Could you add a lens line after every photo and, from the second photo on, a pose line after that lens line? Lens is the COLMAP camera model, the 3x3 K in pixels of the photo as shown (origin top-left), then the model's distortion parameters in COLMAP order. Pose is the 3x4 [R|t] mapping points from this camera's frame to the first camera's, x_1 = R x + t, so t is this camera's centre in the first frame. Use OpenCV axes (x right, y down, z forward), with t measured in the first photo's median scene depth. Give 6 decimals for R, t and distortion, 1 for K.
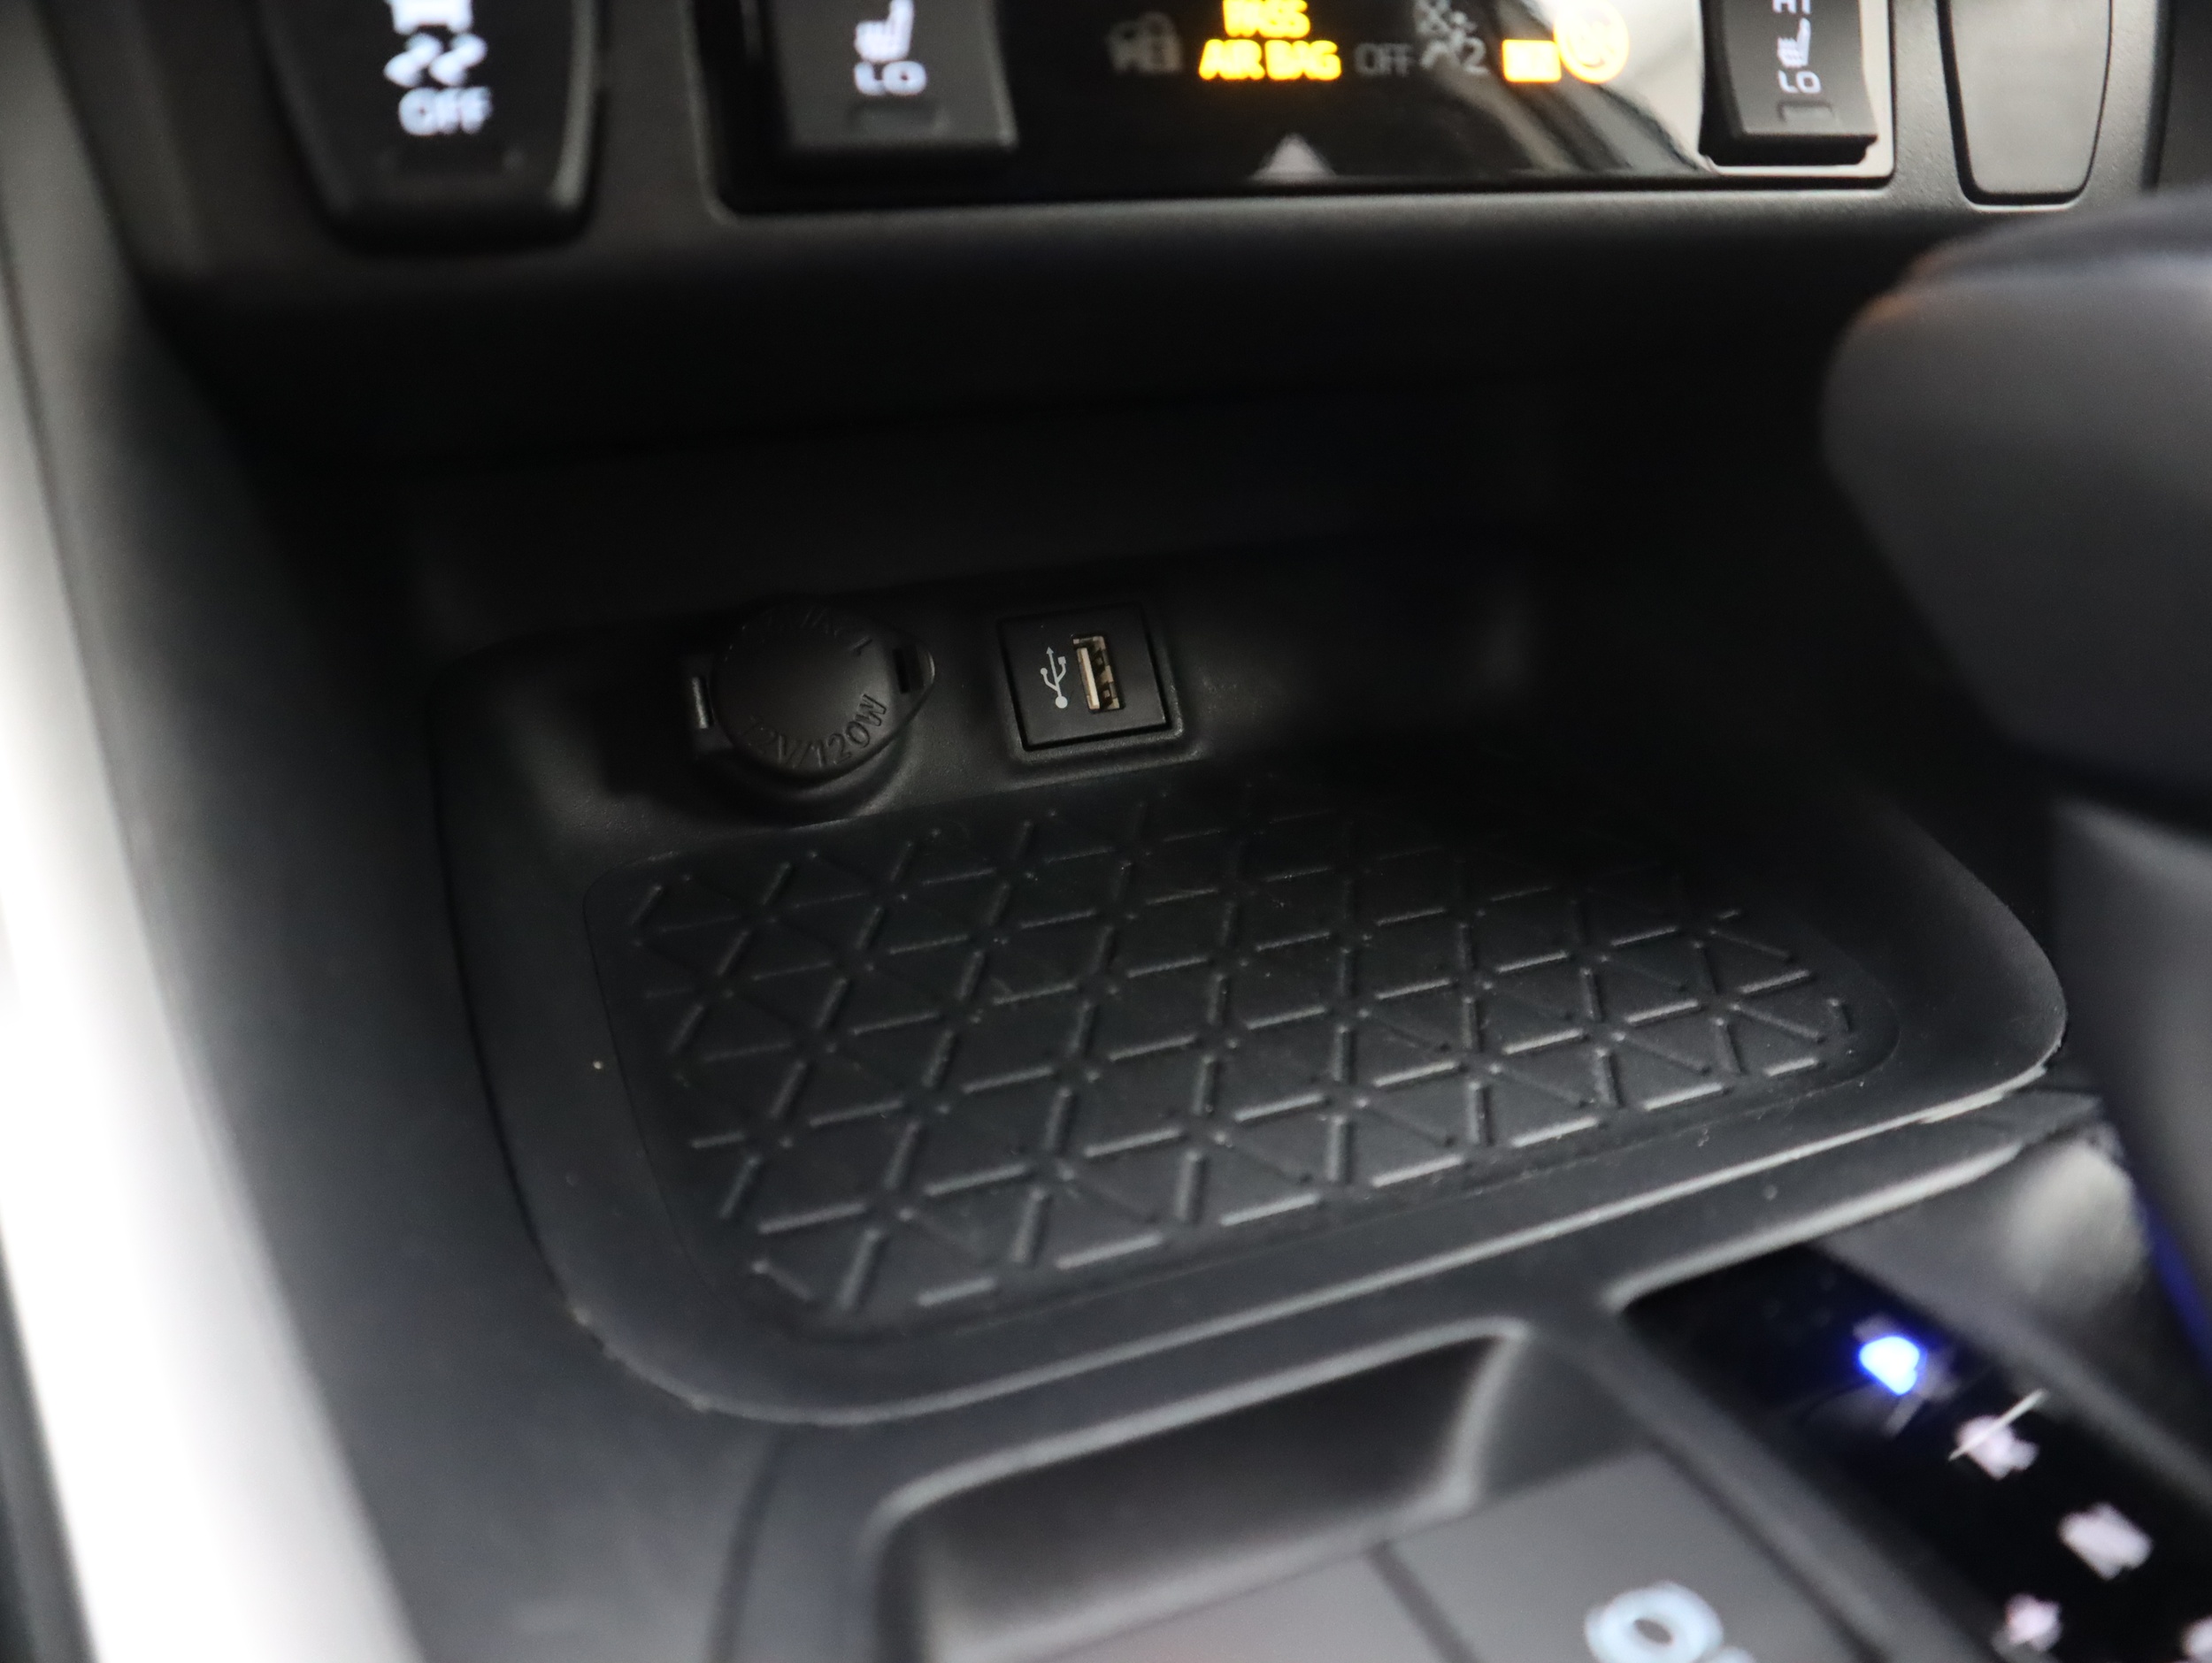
lens RADIAL K [[1777.9, 0, 1106.0], [0, 1777.9, 831.5], [0, 0, 1]] dist [-0.139538, 0.117677]
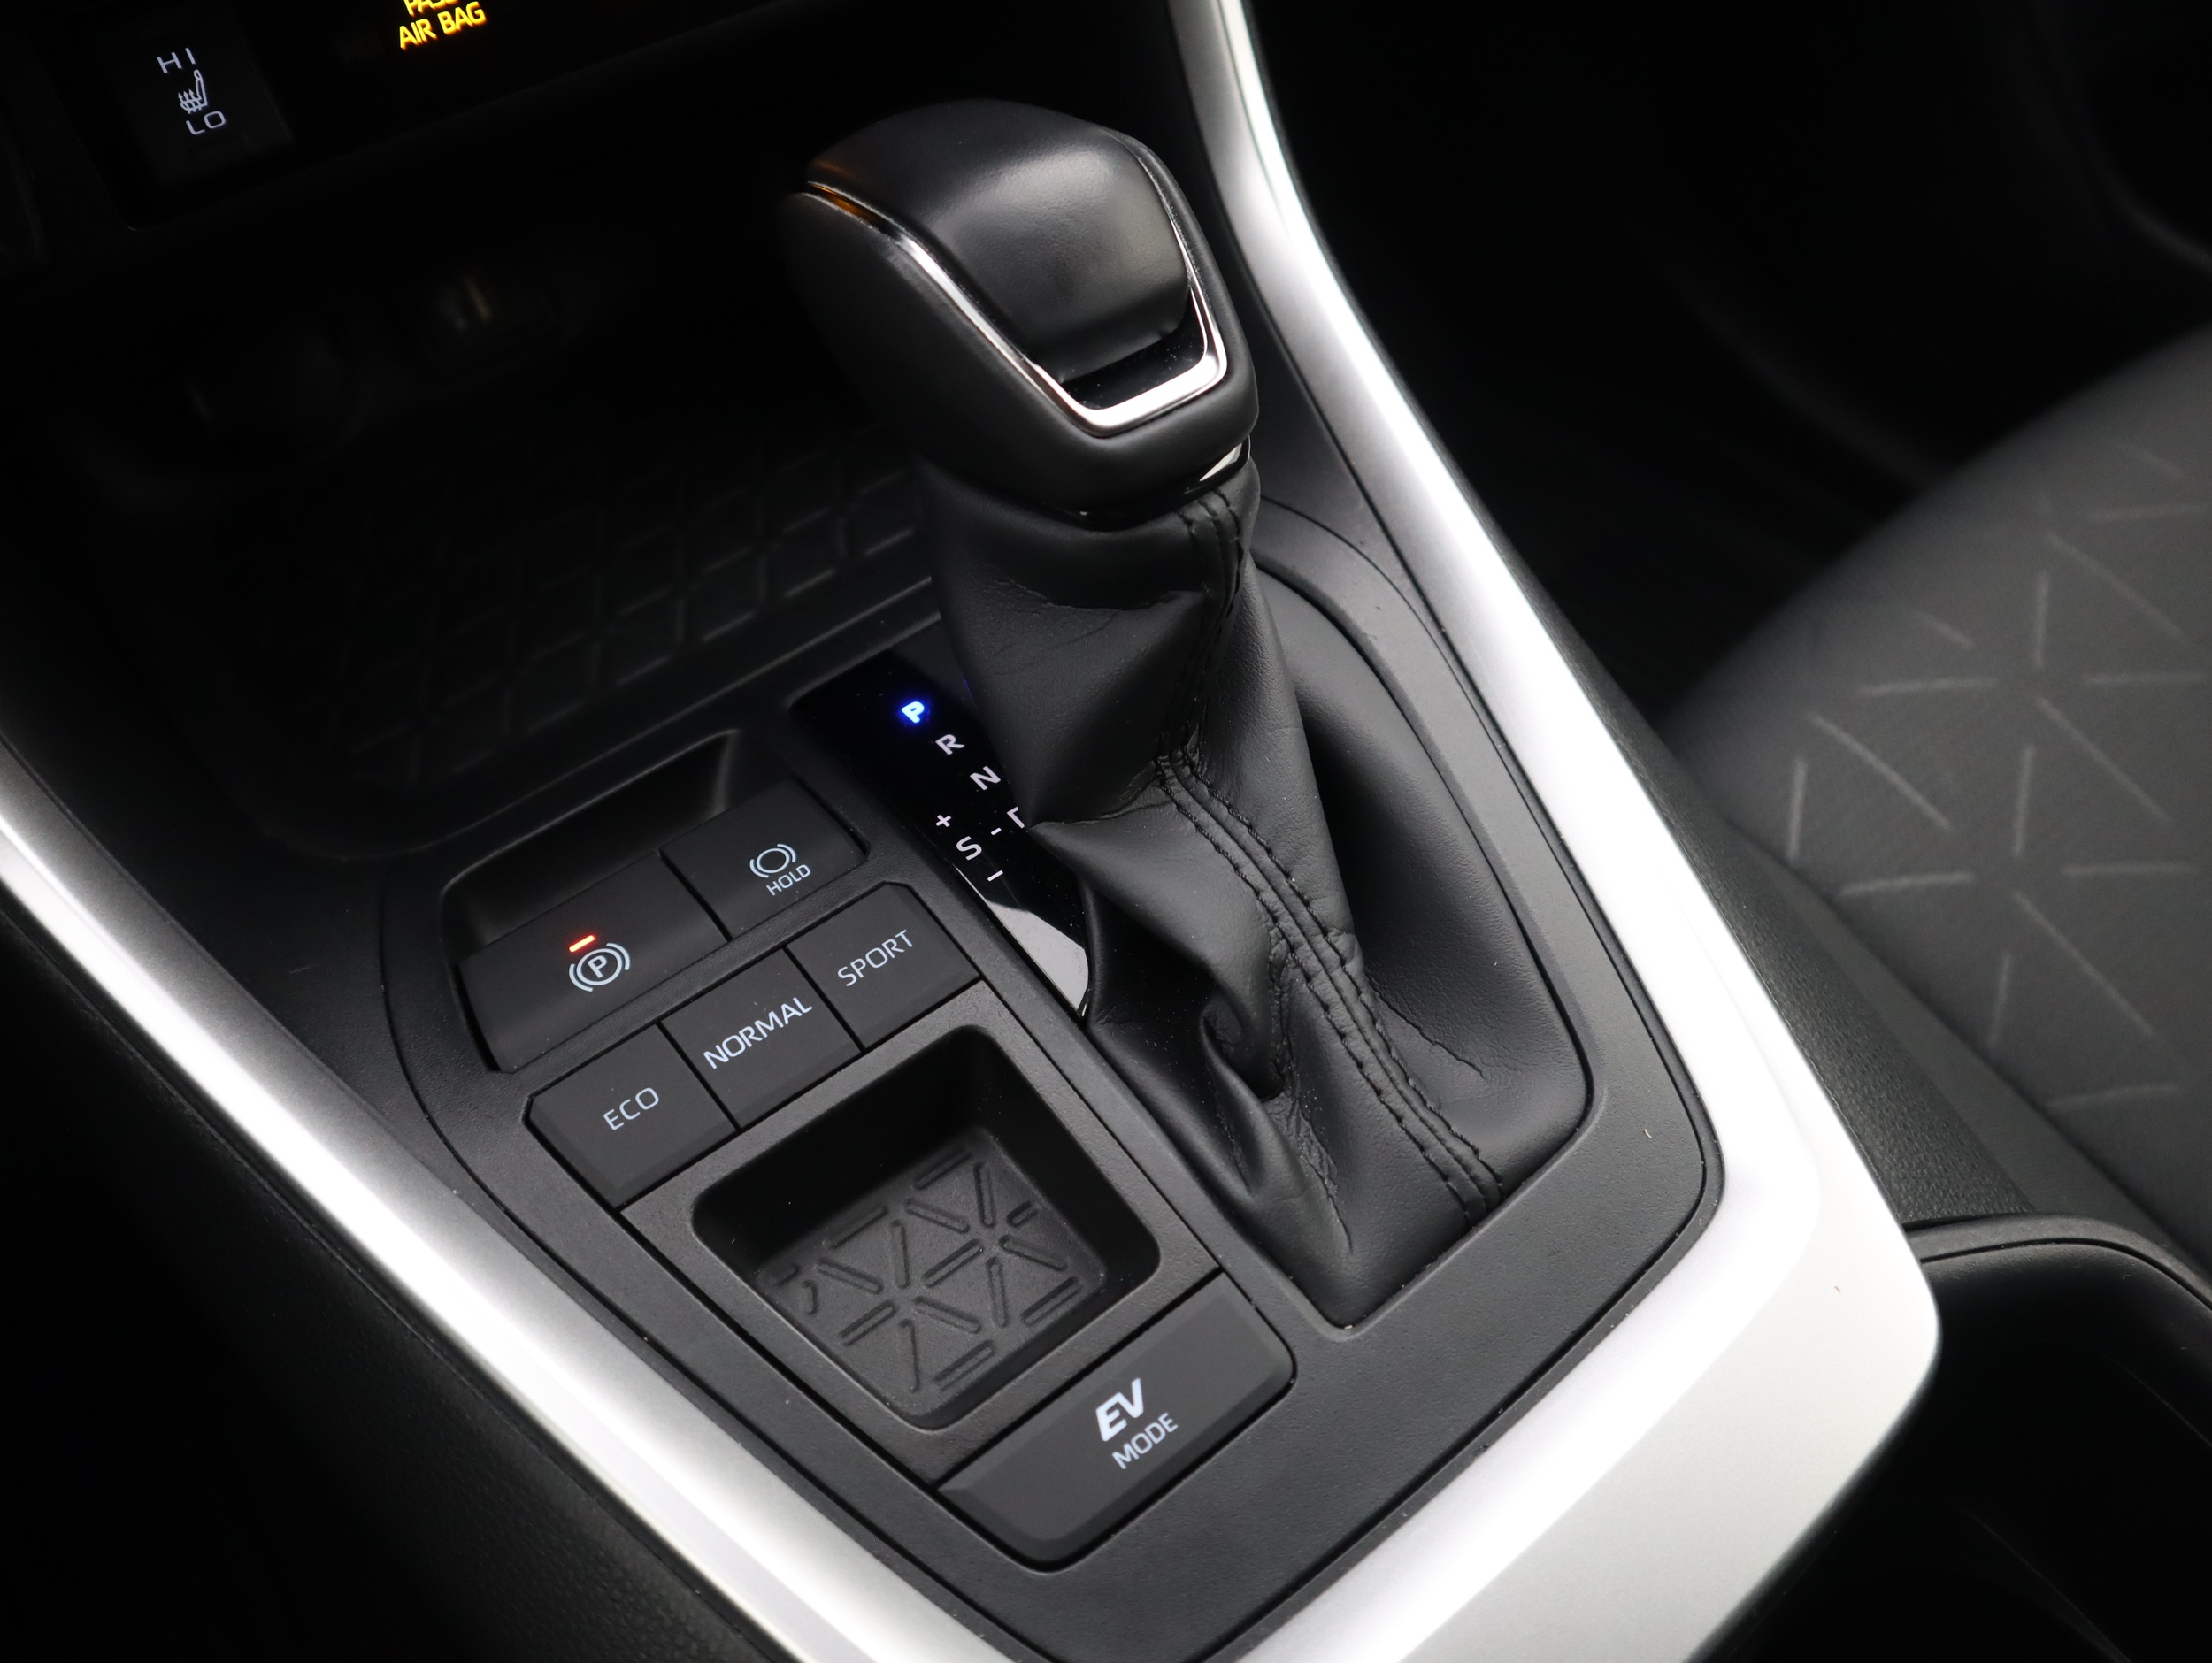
lens RADIAL K [[1777.9, 0, 1106.0], [0, 1777.9, 831.5], [0, 0, 1]] dist [-0.139538, 0.117677]
pose [[0.956775, -0.238840, 0.165943, 0.233737], [0.156707, 0.904048, 0.397668, -0.293731], [-0.244999, -0.354474, 0.902399, -0.818300]]
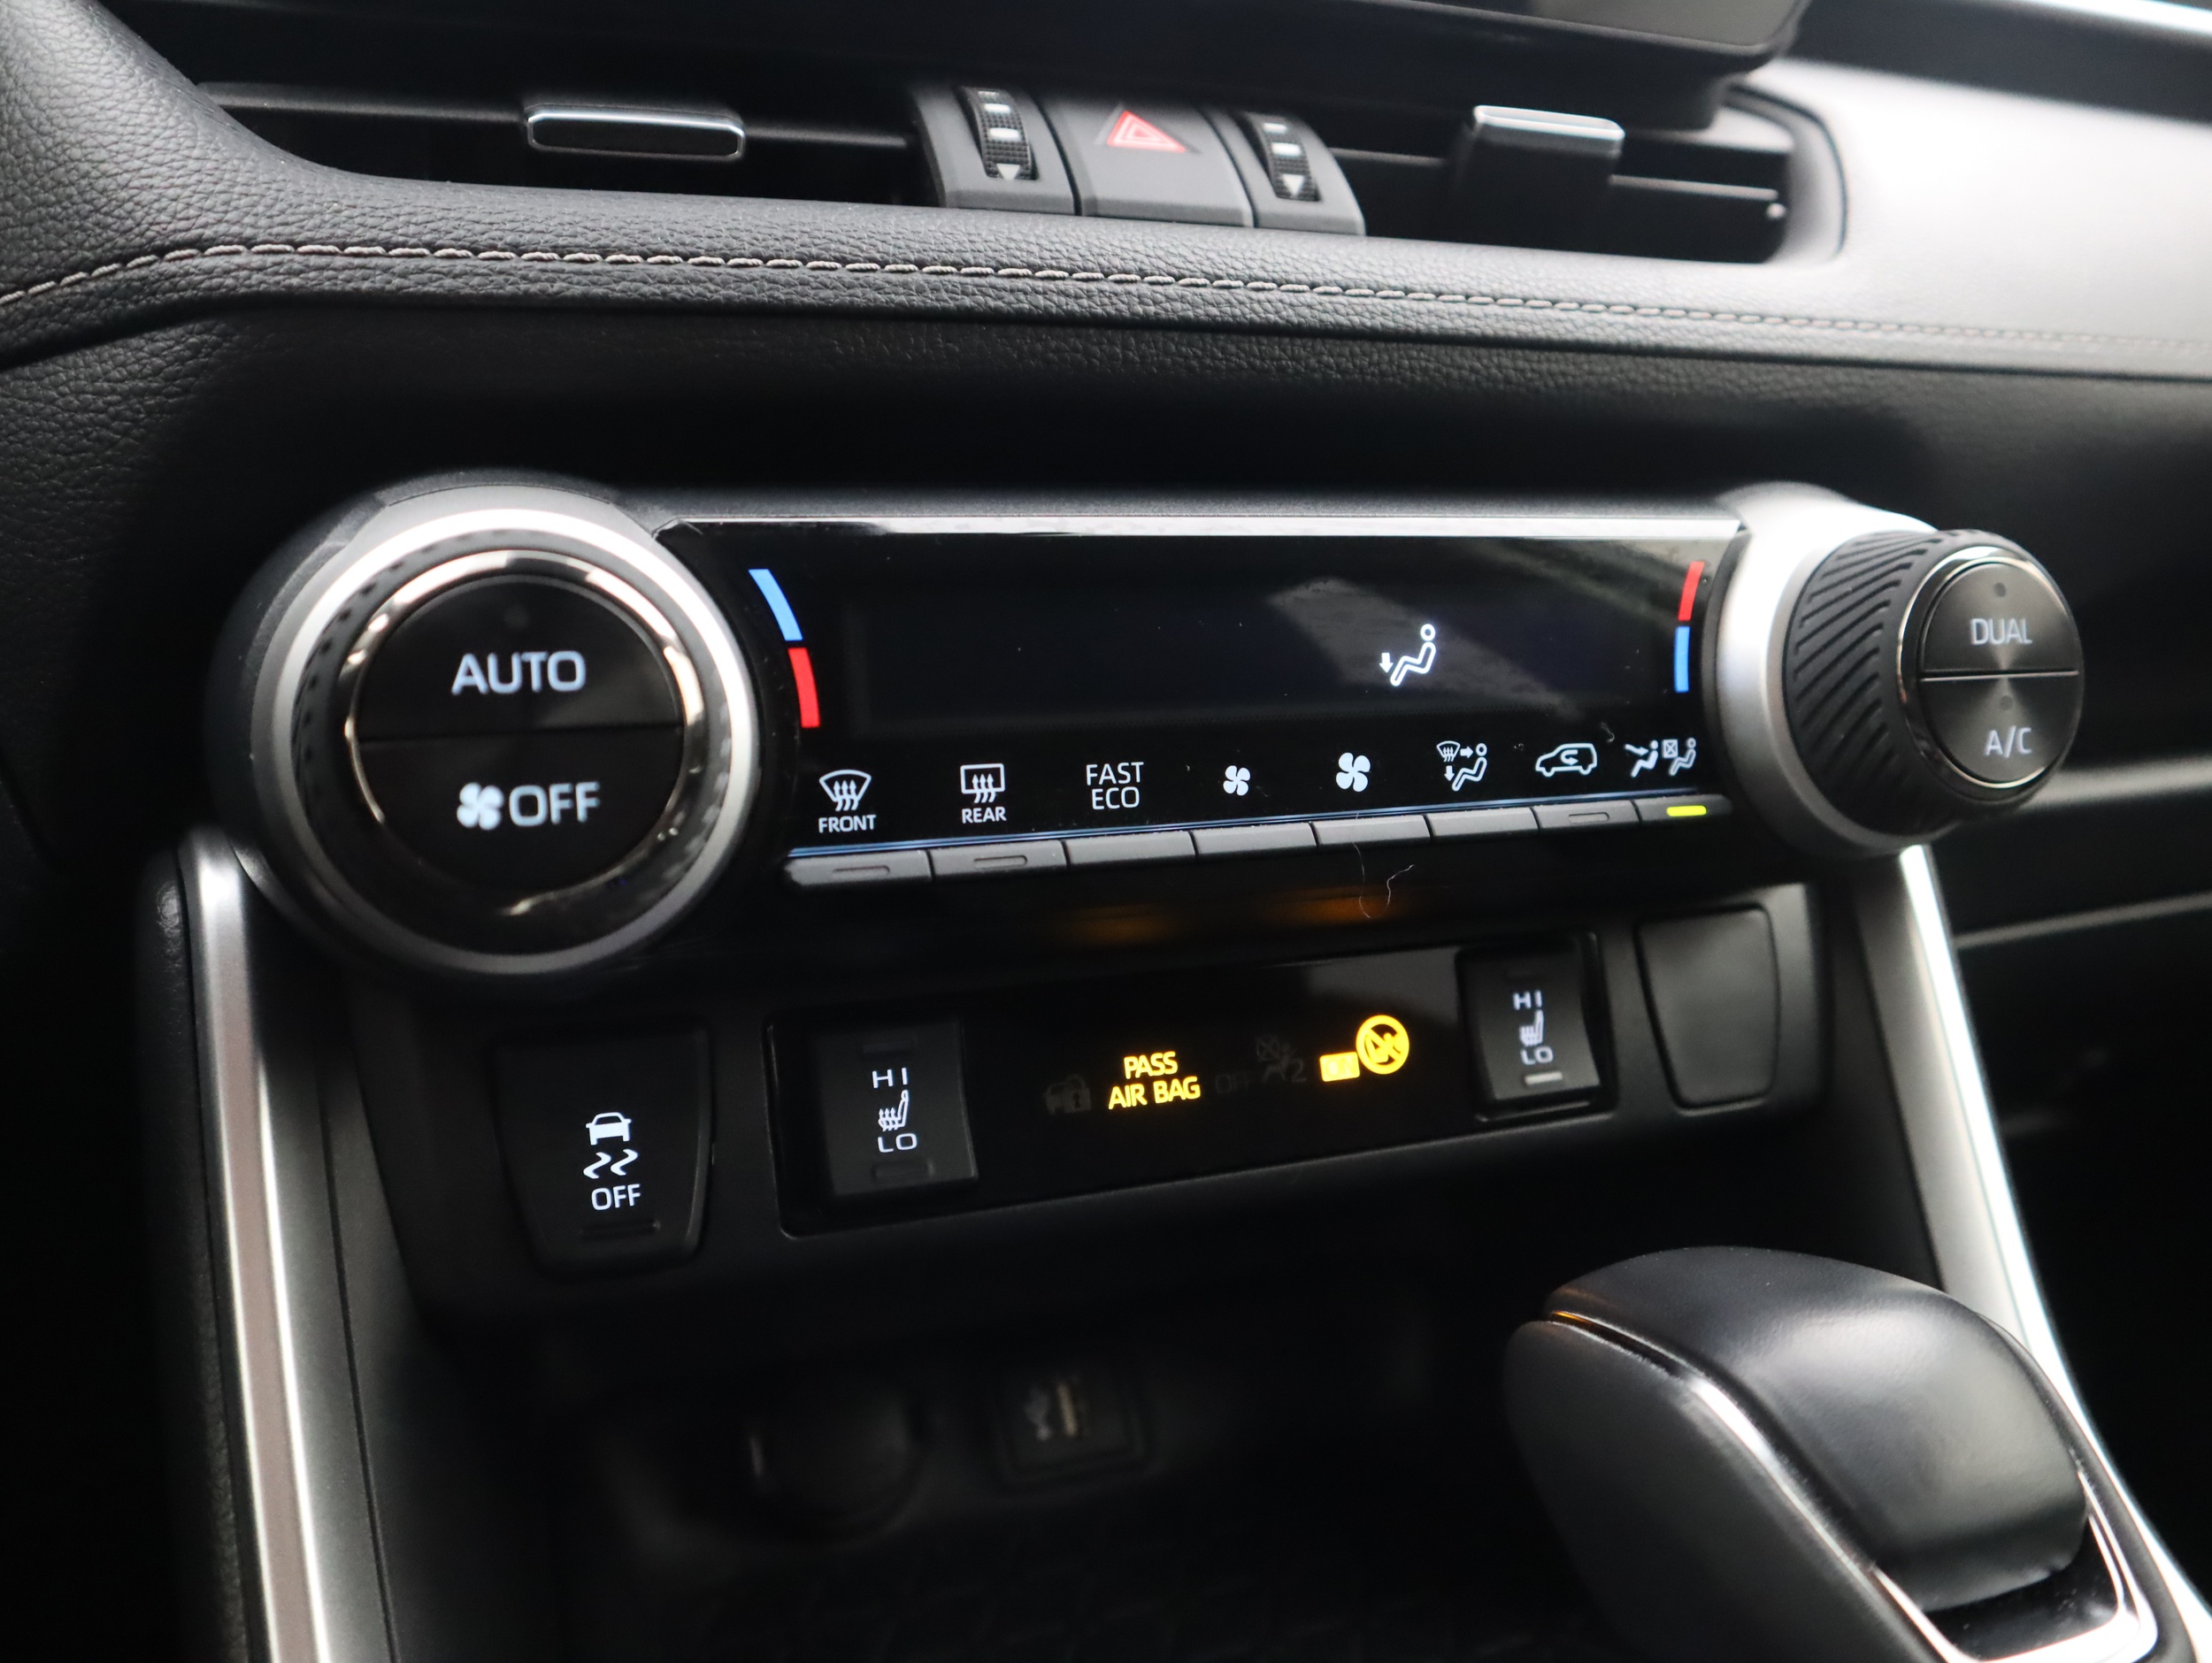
lens RADIAL K [[1777.9, 0, 1106.0], [0, 1777.9, 831.5], [0, 0, 1]] dist [-0.139538, 0.117677]
pose [[0.999672, -0.015740, -0.020211, 0.084560], [0.009462, 0.960044, -0.279690, -0.226934], [0.023806, 0.279407, 0.959878, -0.504890]]
